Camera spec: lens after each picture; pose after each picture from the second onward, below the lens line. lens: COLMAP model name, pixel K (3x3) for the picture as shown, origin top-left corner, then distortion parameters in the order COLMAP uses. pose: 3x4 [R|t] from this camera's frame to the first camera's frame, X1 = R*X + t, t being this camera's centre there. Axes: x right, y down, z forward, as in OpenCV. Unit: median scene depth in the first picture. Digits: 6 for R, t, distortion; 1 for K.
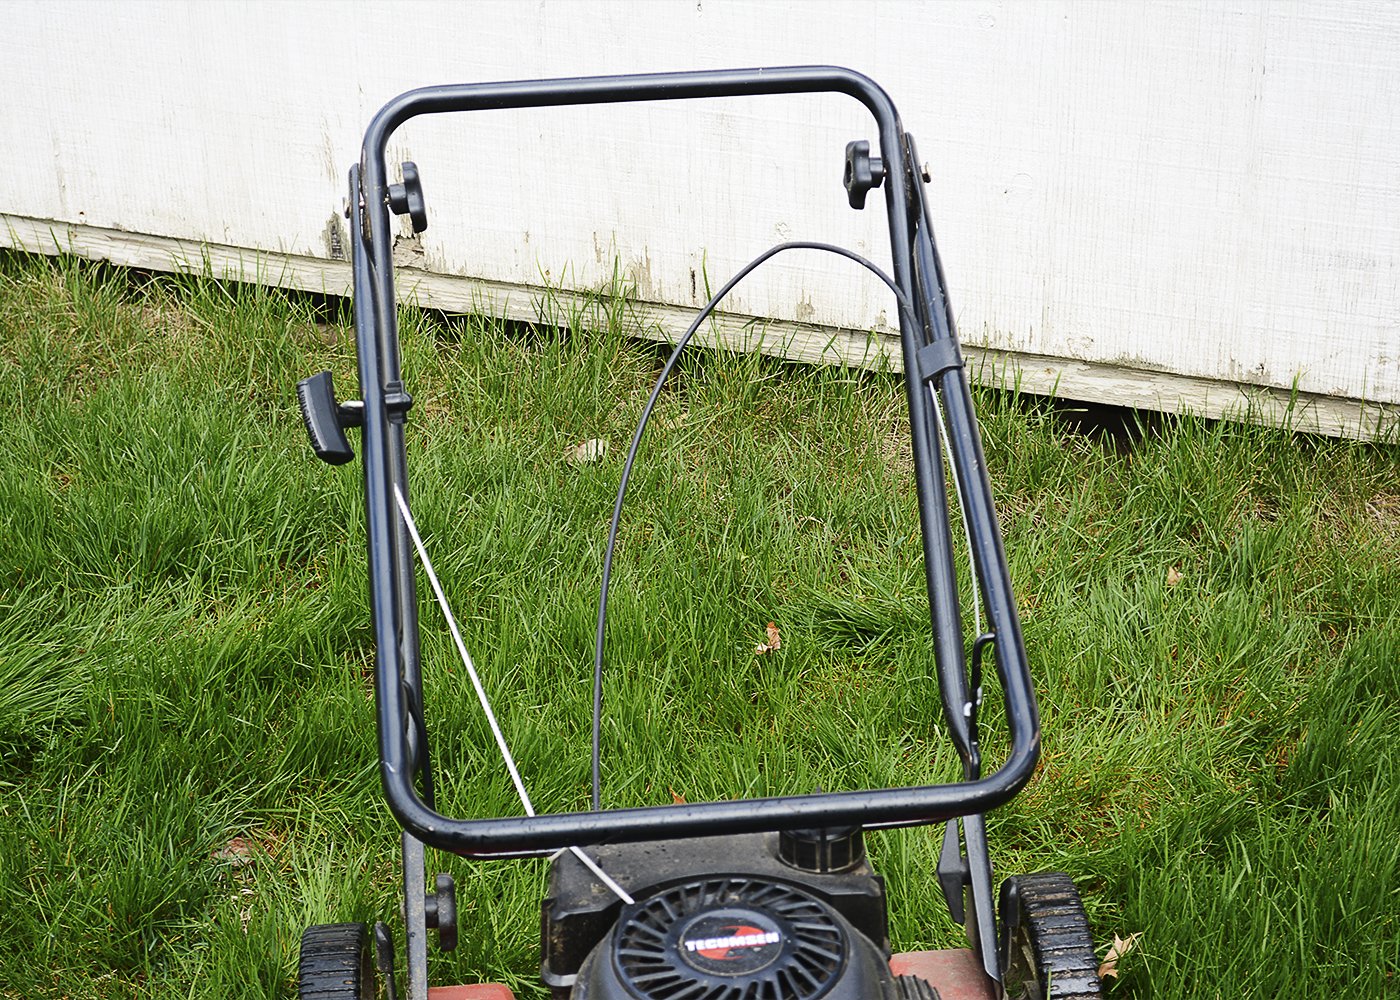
lens RADIAL K [[2860.8, 0, 697.7], [0, 2860.8, 499.4], [0, 0, 1]] dist [0.027501, 0.000000]
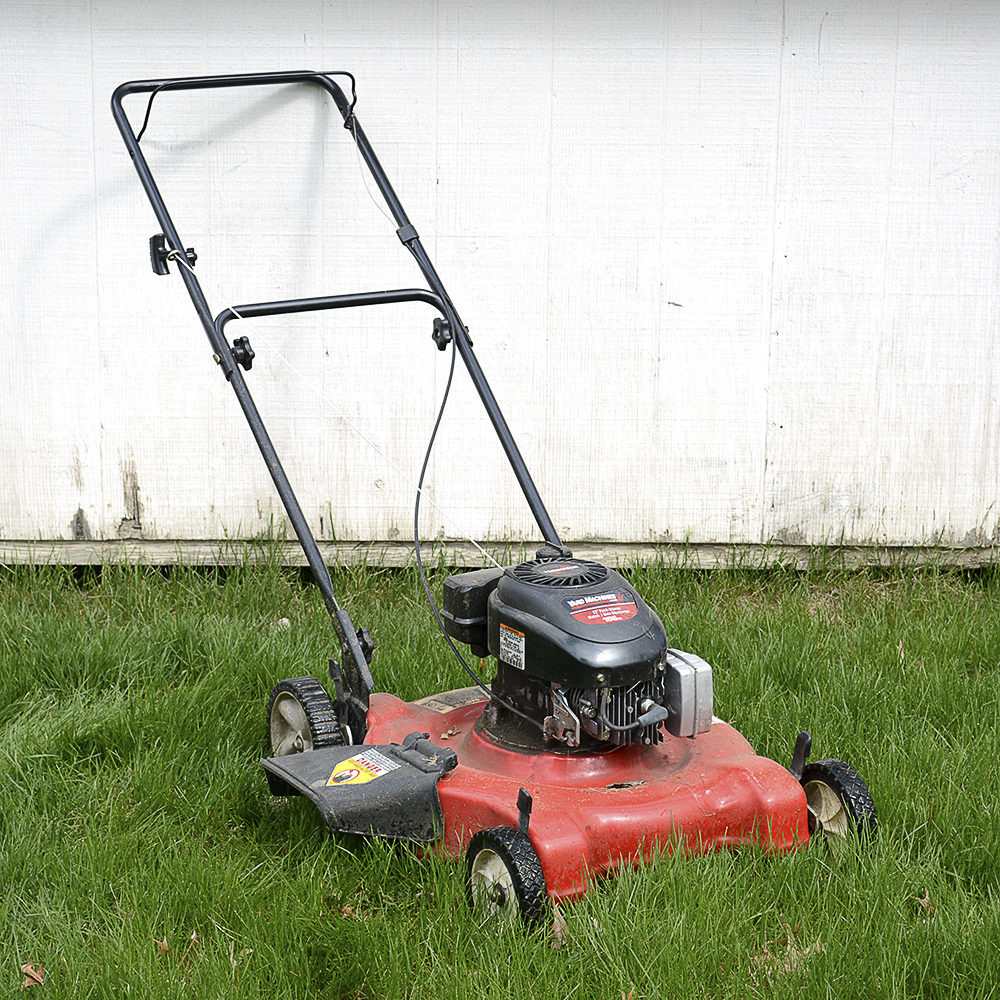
lens RADIAL K [[2606.9, 0, 498.2], [0, 2606.9, 496.0], [0, 0, 1]] dist [-0.012889, 0.000000]
pose [[0.935003, -0.068905, 0.347882, -0.448530], [0.145417, 0.969177, -0.198872, 0.232223], [-0.323456, 0.236534, 0.916203, -0.430372]]
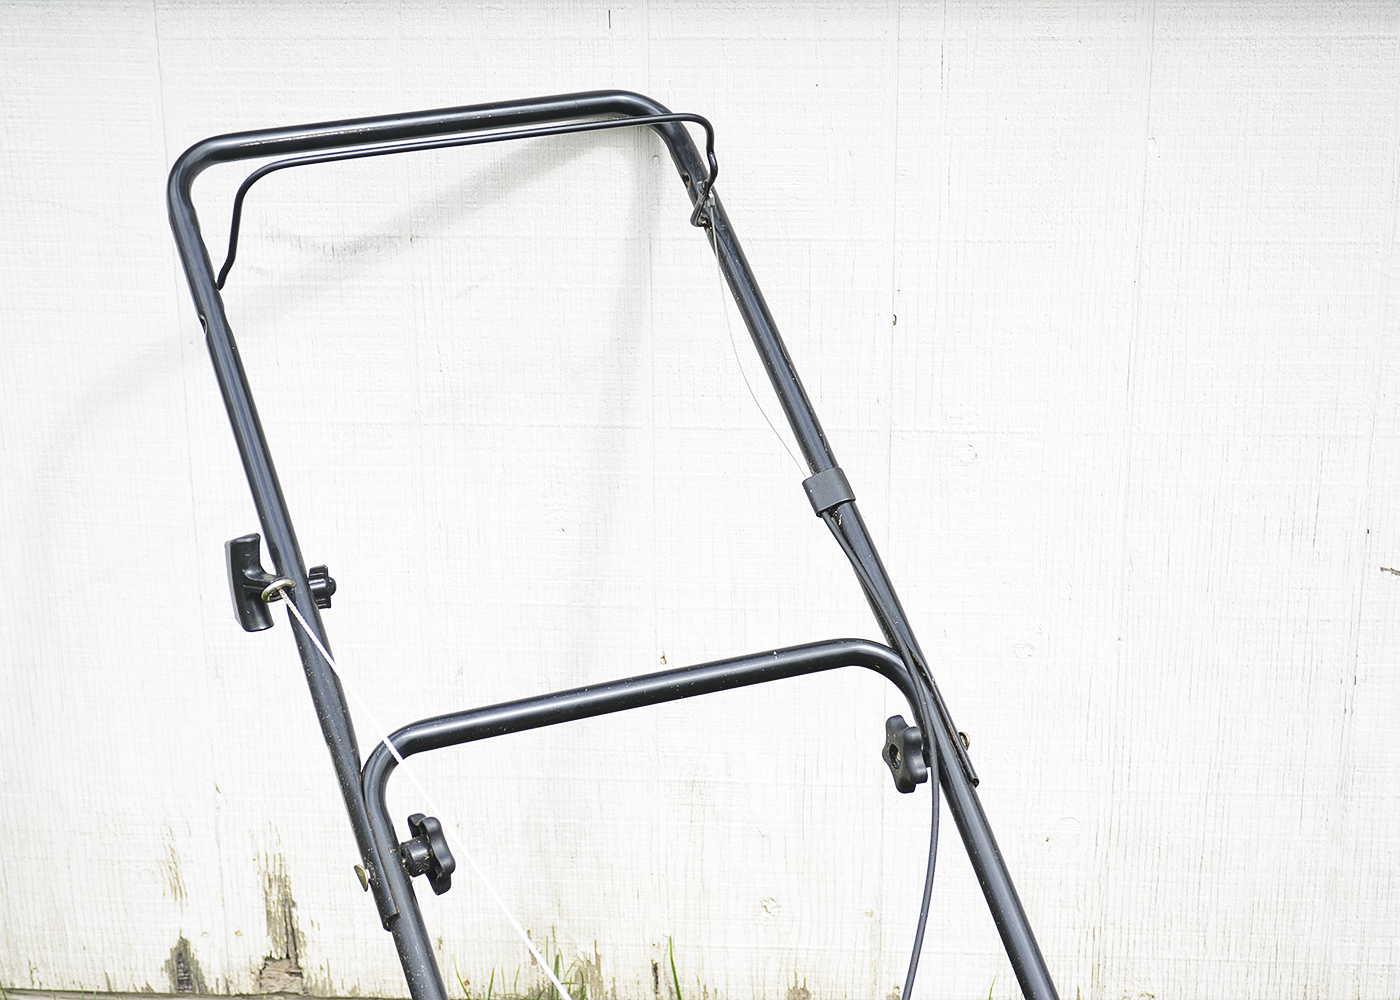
lens RADIAL K [[2623.6, 0, 703.6], [0, 2623.6, 504.3], [0, 0, 1]] dist [0.010953, 0.000000]
pose [[0.961394, -0.092638, 0.259113, -0.180886], [0.125889, 0.985380, -0.114793, -0.127744], [-0.244691, 0.142981, 0.959001, 0.262326]]
